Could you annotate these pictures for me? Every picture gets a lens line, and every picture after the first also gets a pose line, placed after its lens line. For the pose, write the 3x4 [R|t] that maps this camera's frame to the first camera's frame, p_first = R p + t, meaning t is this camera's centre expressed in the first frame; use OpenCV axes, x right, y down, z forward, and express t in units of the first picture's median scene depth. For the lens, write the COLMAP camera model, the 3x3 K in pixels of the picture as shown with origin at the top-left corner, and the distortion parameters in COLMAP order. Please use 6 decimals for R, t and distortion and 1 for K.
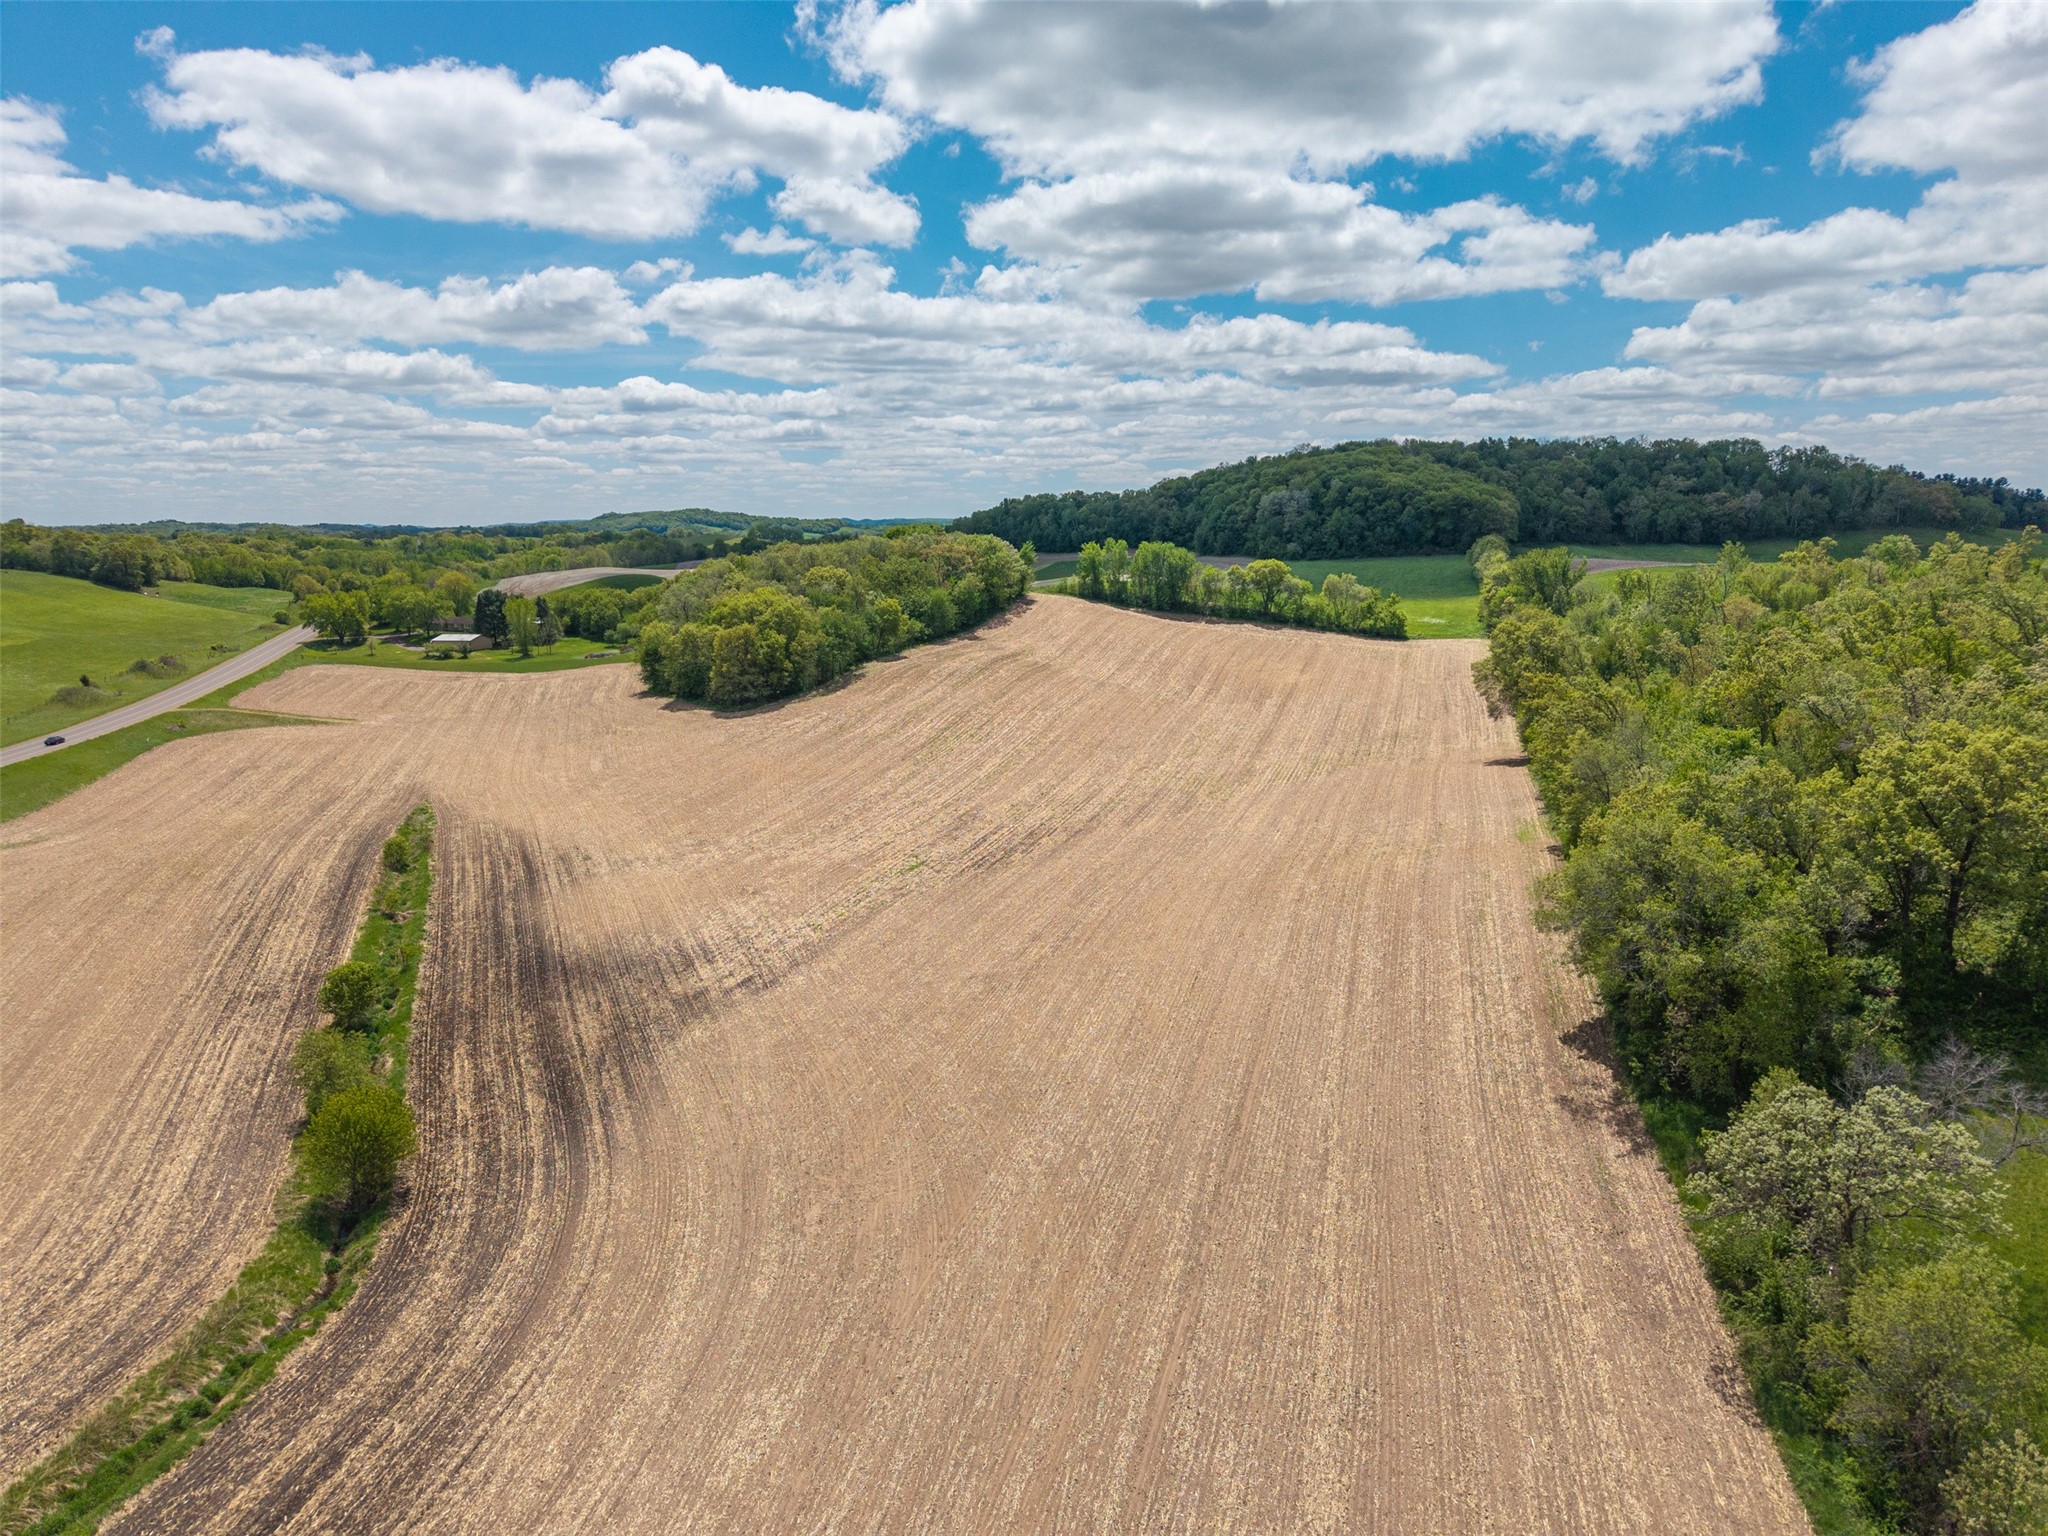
lens RADIAL K [[1377.6, 0, 1023.3], [0, 1377.6, 762.3], [0, 0, 1]] dist [0.016784, -0.015219]
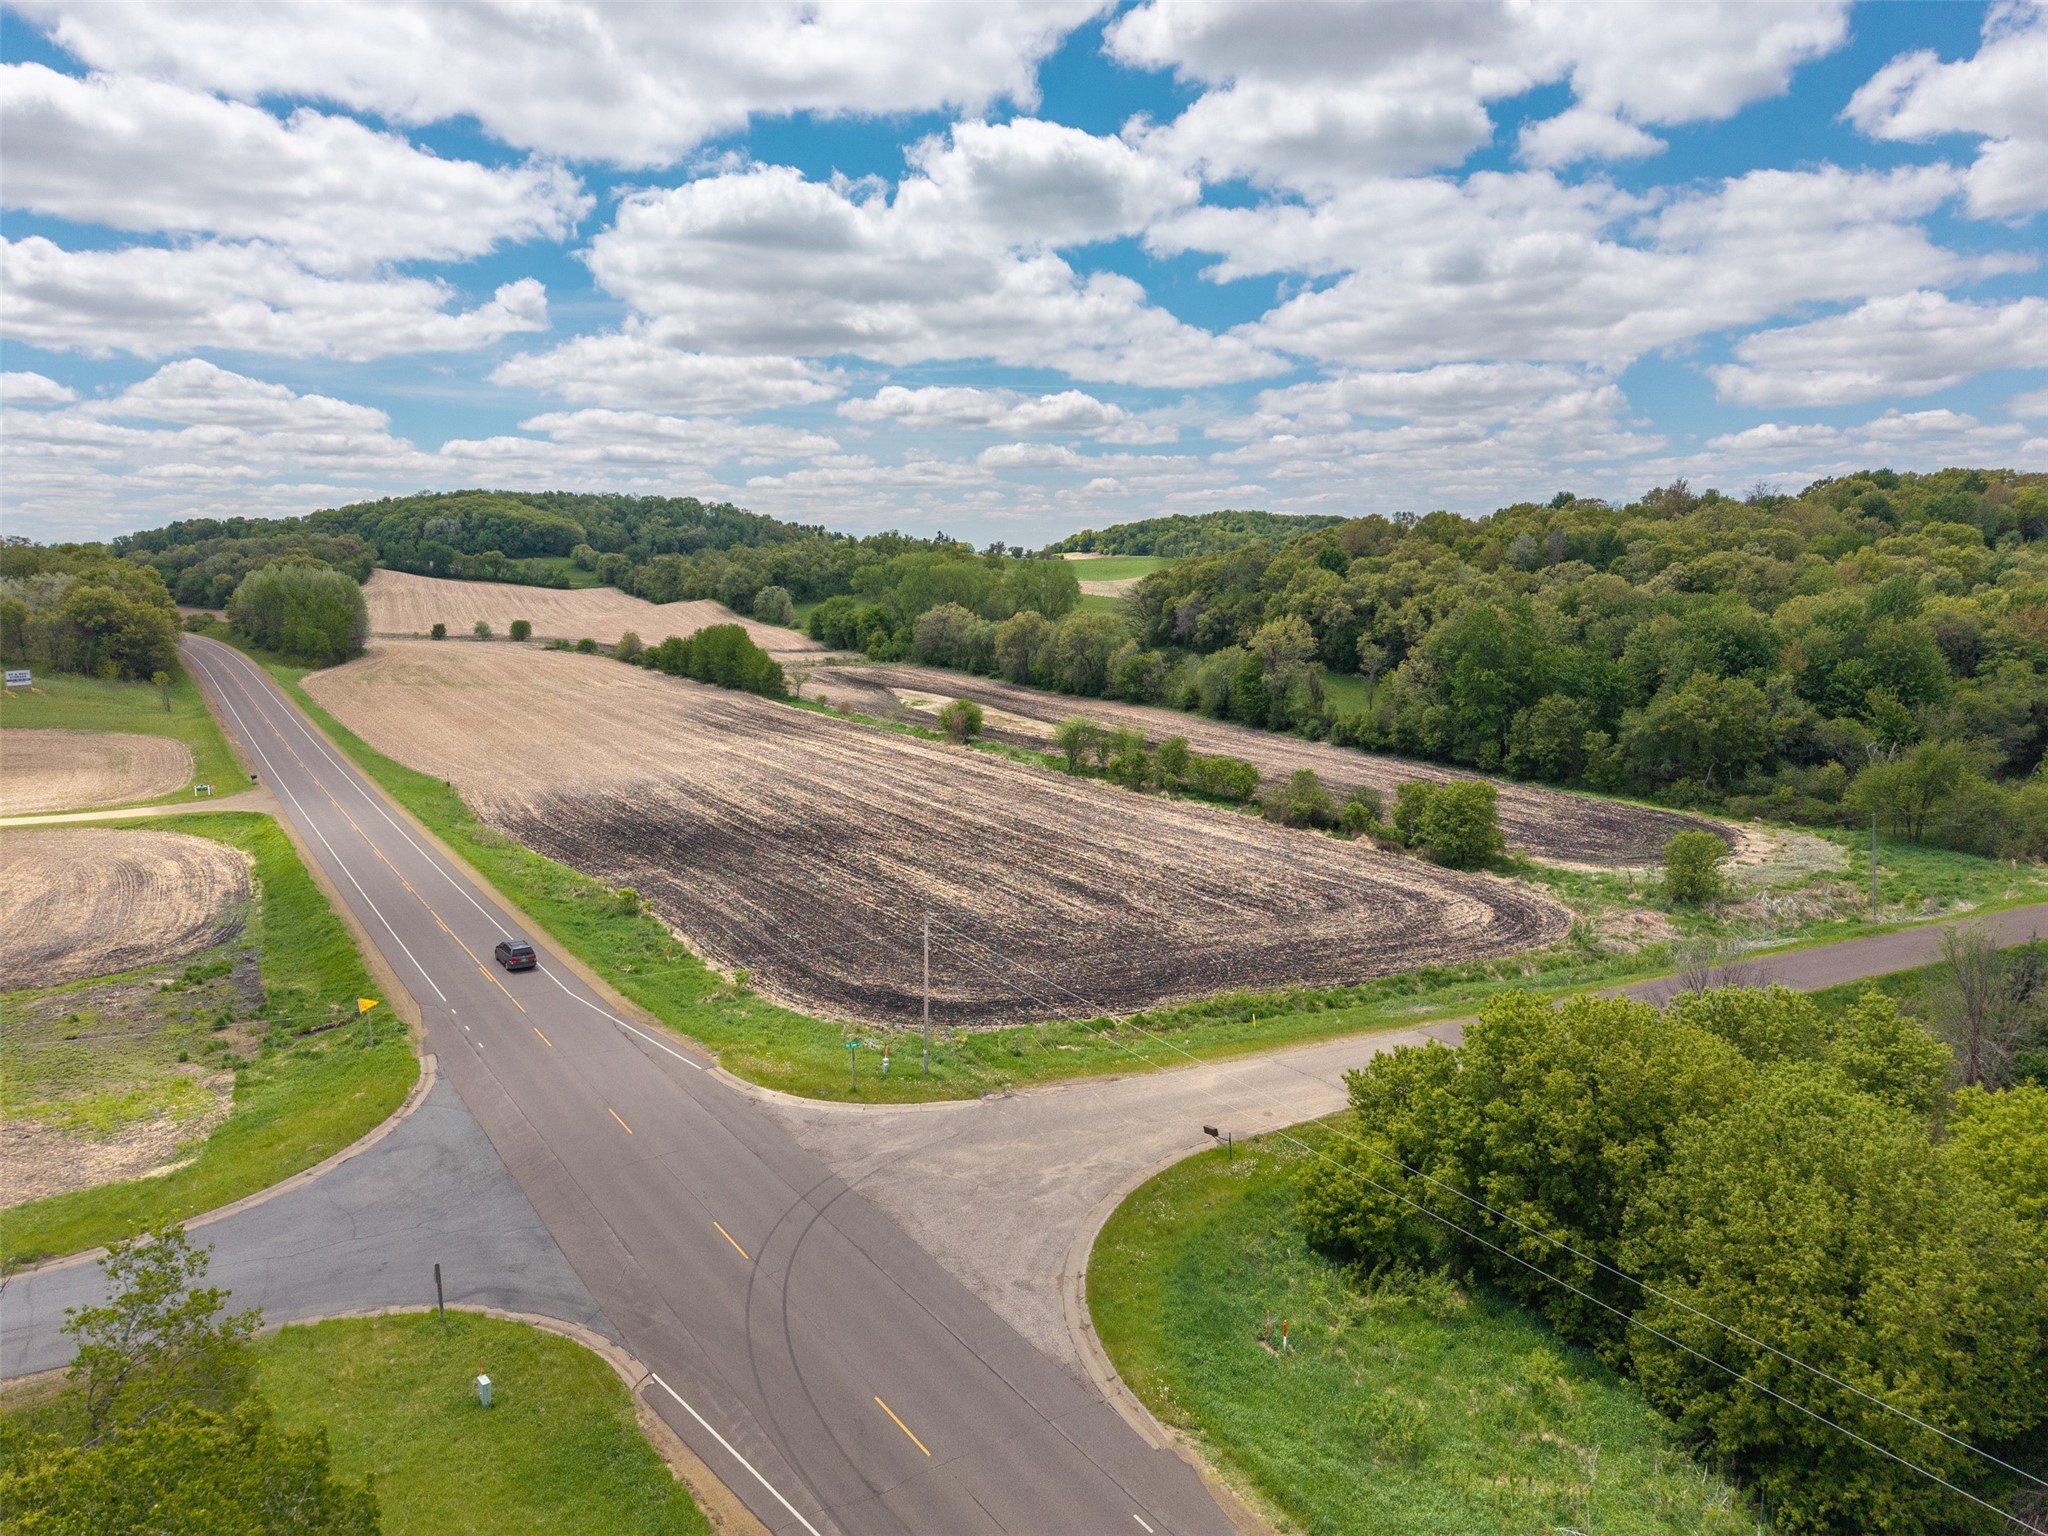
lens RADIAL K [[1377.6, 0, 1022.8], [0, 1377.6, 767.3], [0, 0, 1]] dist [0.016784, -0.015219]
pose [[0.742067, -0.095760, 0.663451, -0.710616], [0.115108, 0.993246, 0.014613, 0.256412], [-0.660369, 0.065524, 0.748077, -1.119101]]
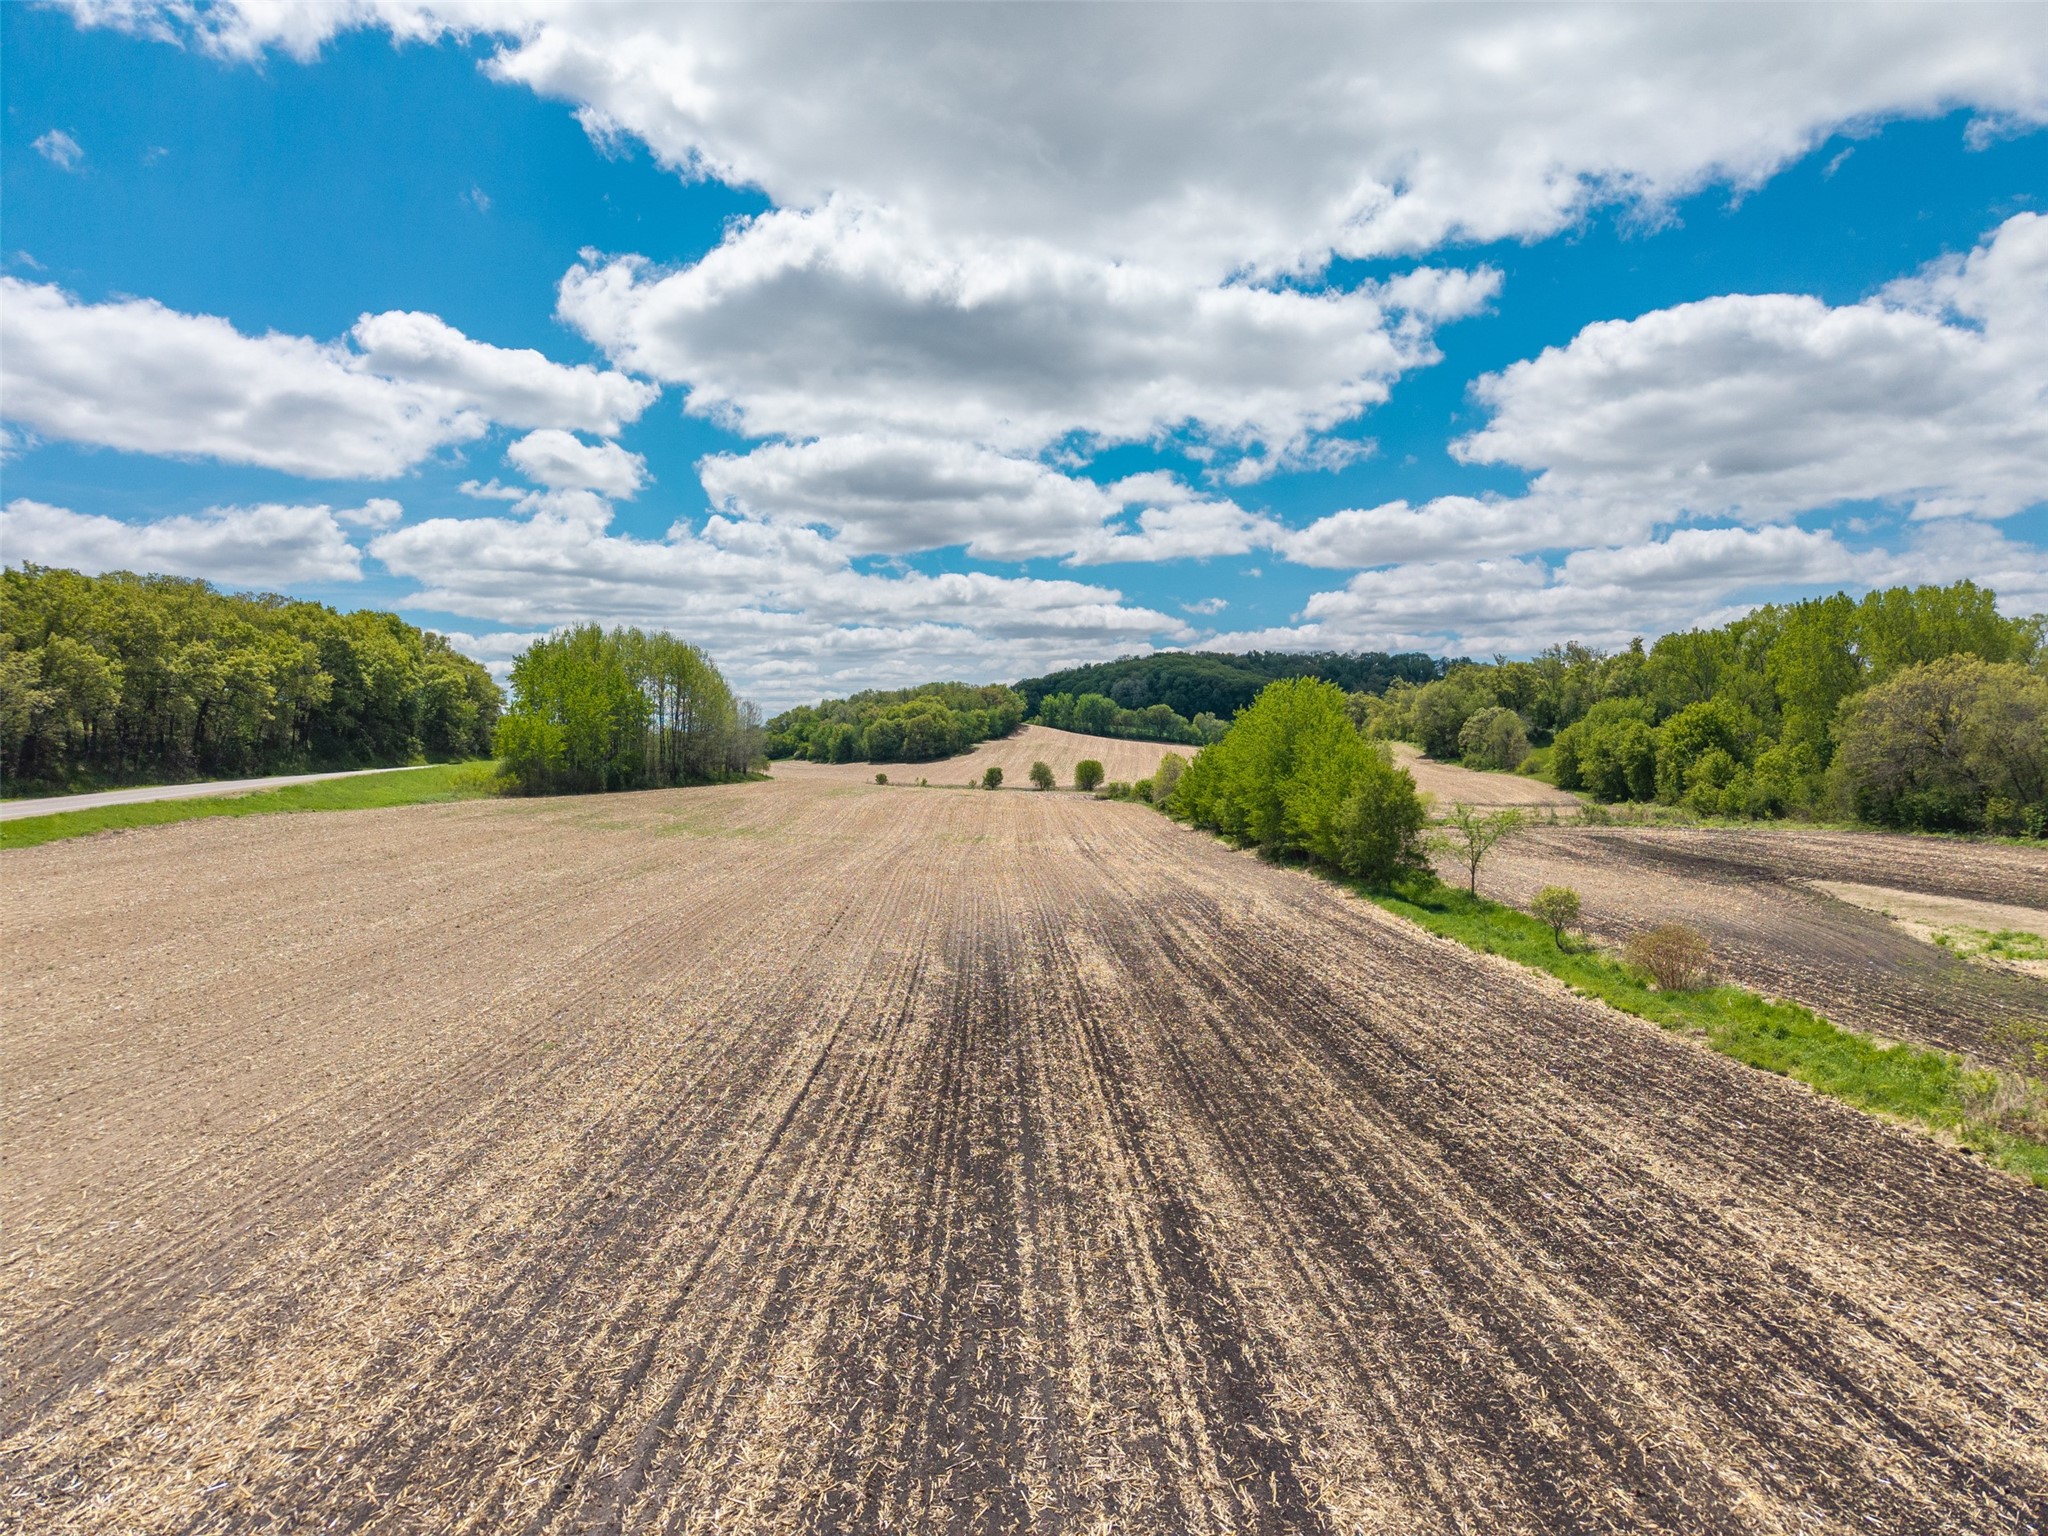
lens RADIAL K [[1377.6, 0, 1024.2], [0, 1377.6, 759.5], [0, 0, 1]] dist [0.016784, -0.015219]
pose [[0.979197, -0.000165, 0.202914, -0.370699], [0.035723, 0.984521, -0.171586, 0.225256], [-0.199745, 0.175265, 0.964046, -0.615885]]
